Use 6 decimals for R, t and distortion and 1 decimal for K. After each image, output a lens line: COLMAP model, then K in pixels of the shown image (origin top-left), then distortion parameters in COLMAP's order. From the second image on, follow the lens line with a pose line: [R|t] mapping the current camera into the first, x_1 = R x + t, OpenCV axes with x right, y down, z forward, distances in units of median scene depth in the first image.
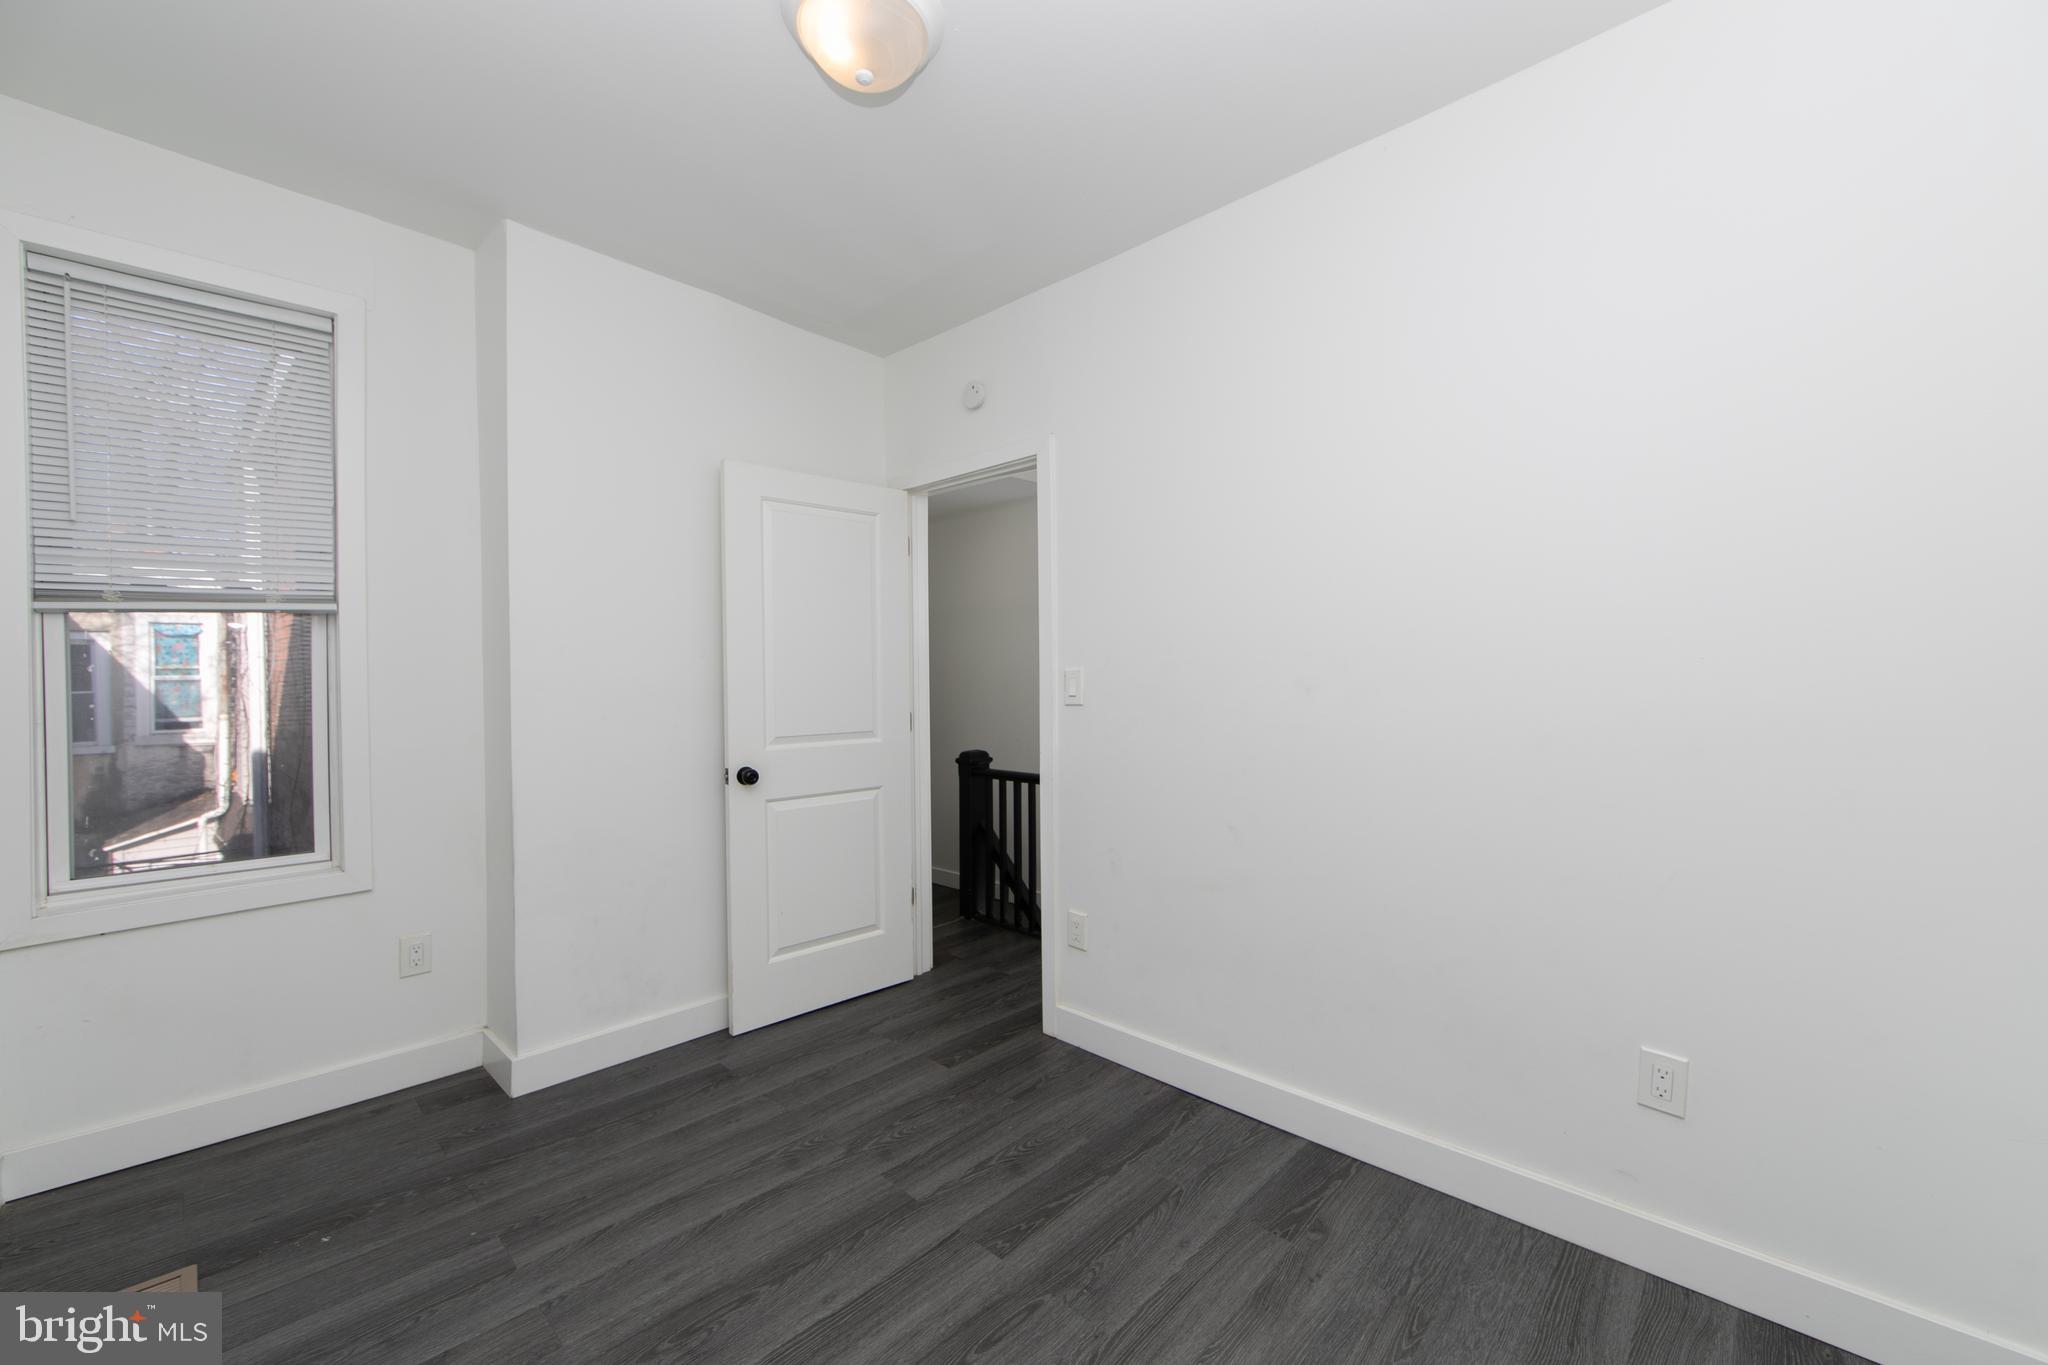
lens RADIAL K [[841.8, 0, 1029.6], [0, 841.8, 681.8], [0, 0, 1]] dist [0.000867, -0.000337]
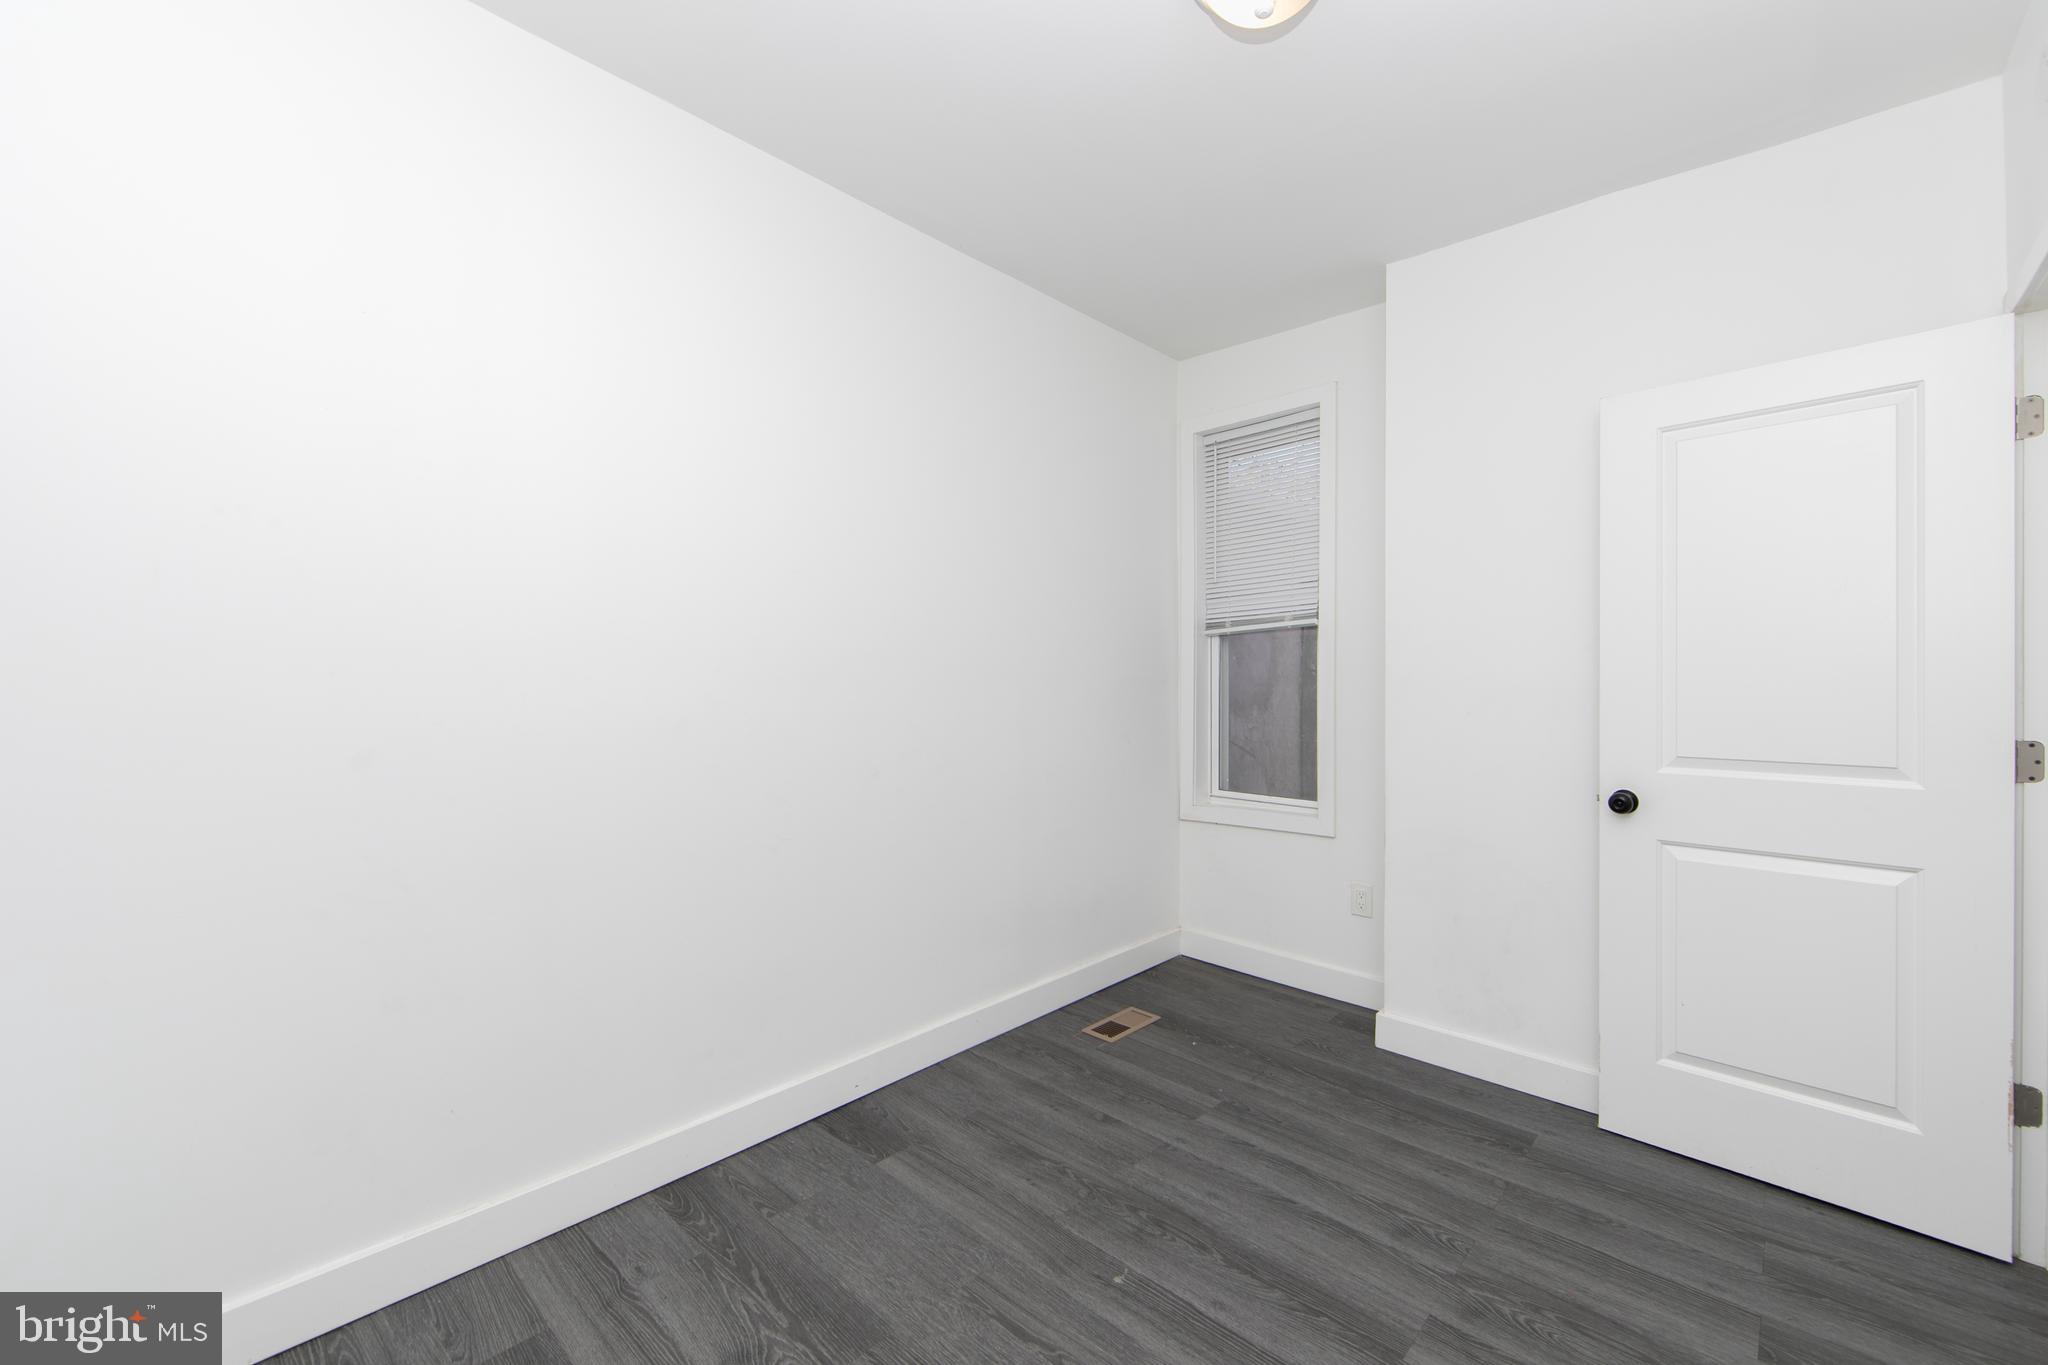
lens RADIAL K [[841.8, 0, 1029.6], [0, 841.8, 681.8], [0, 0, 1]] dist [0.000867, -0.000337]
pose [[-0.020918, 0.008513, -0.999745, 0.560840], [-0.009748, 0.999914, 0.008718, 0.001438], [0.999734, 0.009928, -0.020834, 0.602721]]
